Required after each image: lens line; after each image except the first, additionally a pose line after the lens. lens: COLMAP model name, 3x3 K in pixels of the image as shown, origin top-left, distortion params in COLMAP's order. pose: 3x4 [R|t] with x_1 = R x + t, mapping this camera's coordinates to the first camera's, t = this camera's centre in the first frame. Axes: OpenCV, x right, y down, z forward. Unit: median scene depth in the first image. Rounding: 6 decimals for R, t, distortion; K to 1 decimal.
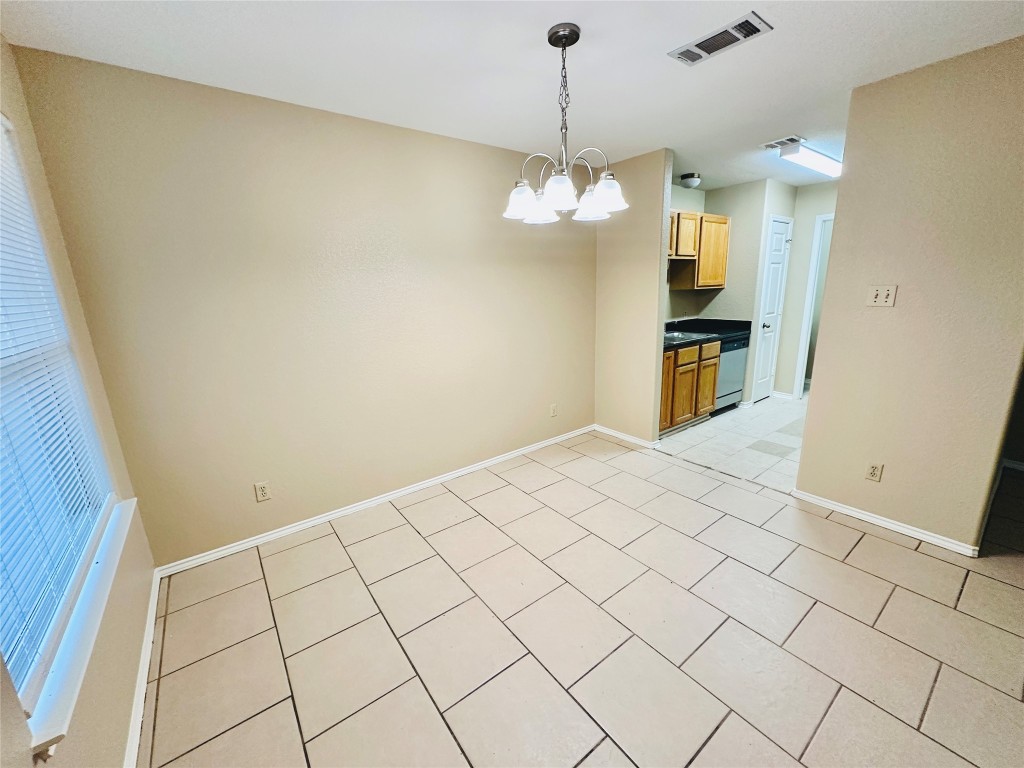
lens RADIAL K [[407.4, 0, 510.2], [0, 407.4, 384.9], [0, 0, 1]] dist [0.000655, 0.001015]
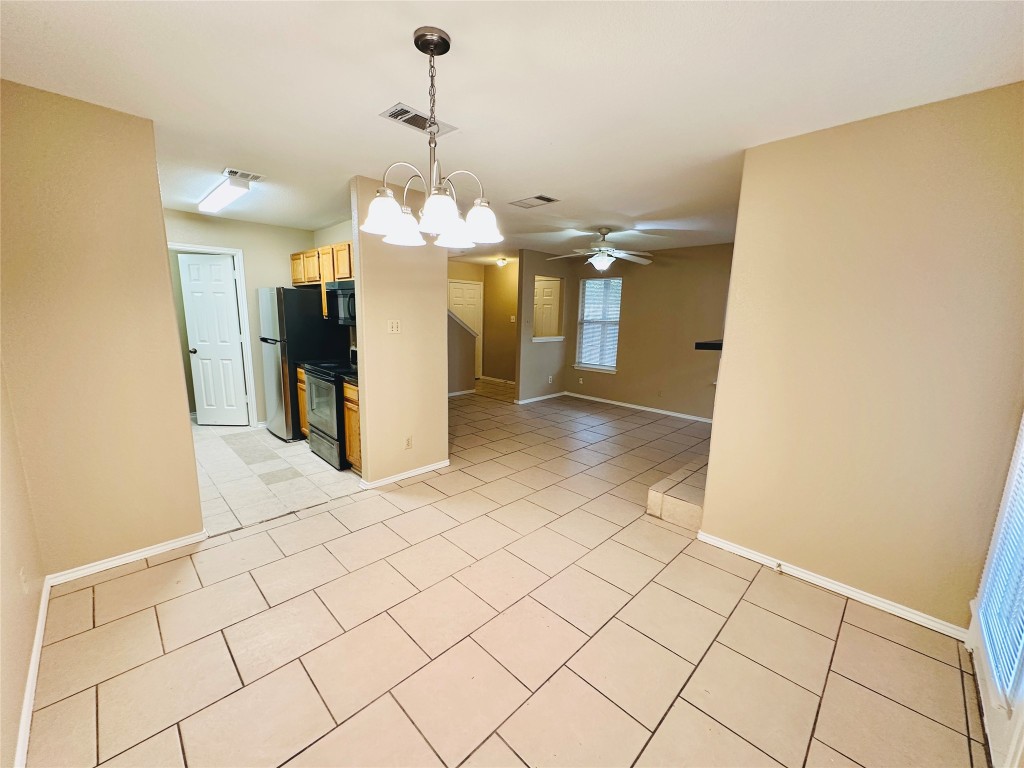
lens RADIAL K [[407.4, 0, 515.3], [0, 407.4, 381.9], [0, 0, 1]] dist [0.000655, 0.001015]
pose [[-0.148695, -0.138406, 0.979149, -0.334031], [0.214770, 0.962002, 0.168598, -0.094511], [-0.965279, 0.235361, -0.113320, 0.417865]]
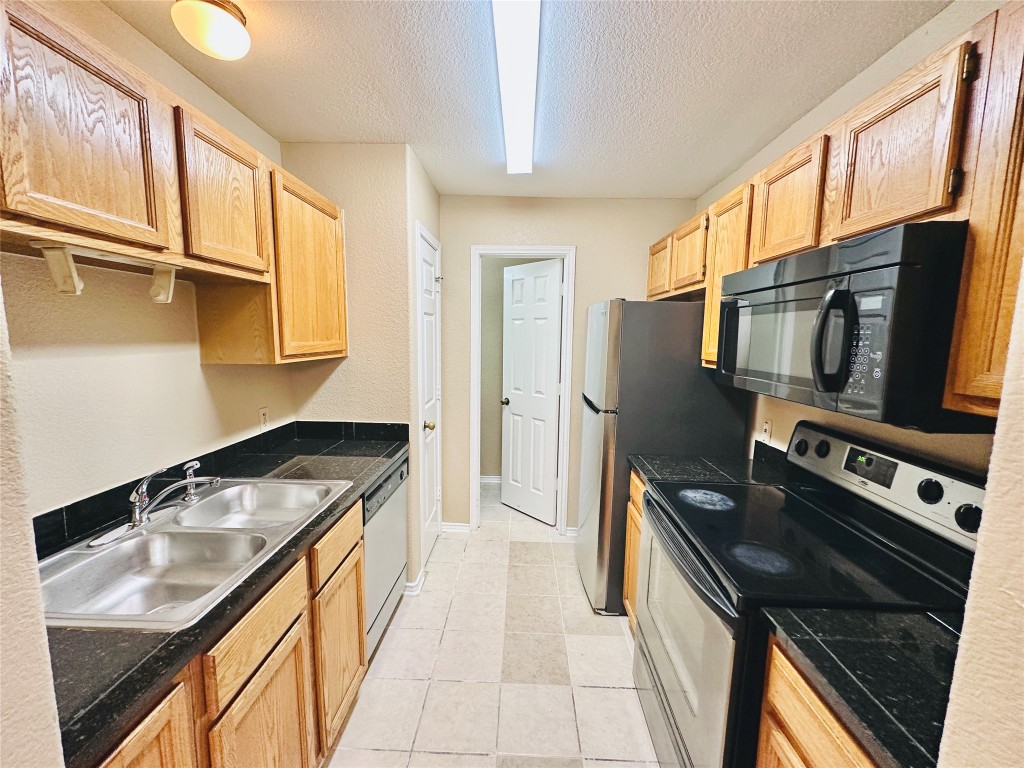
lens RADIAL K [[407.4, 0, 509.3], [0, 407.4, 383.3], [0, 0, 1]] dist [0.000655, 0.001015]
pose [[0.628401, -0.049706, 0.776300, 0.302359], [0.145163, 0.987919, -0.054251, -0.169170], [-0.764225, 0.146782, 0.628025, 0.618575]]
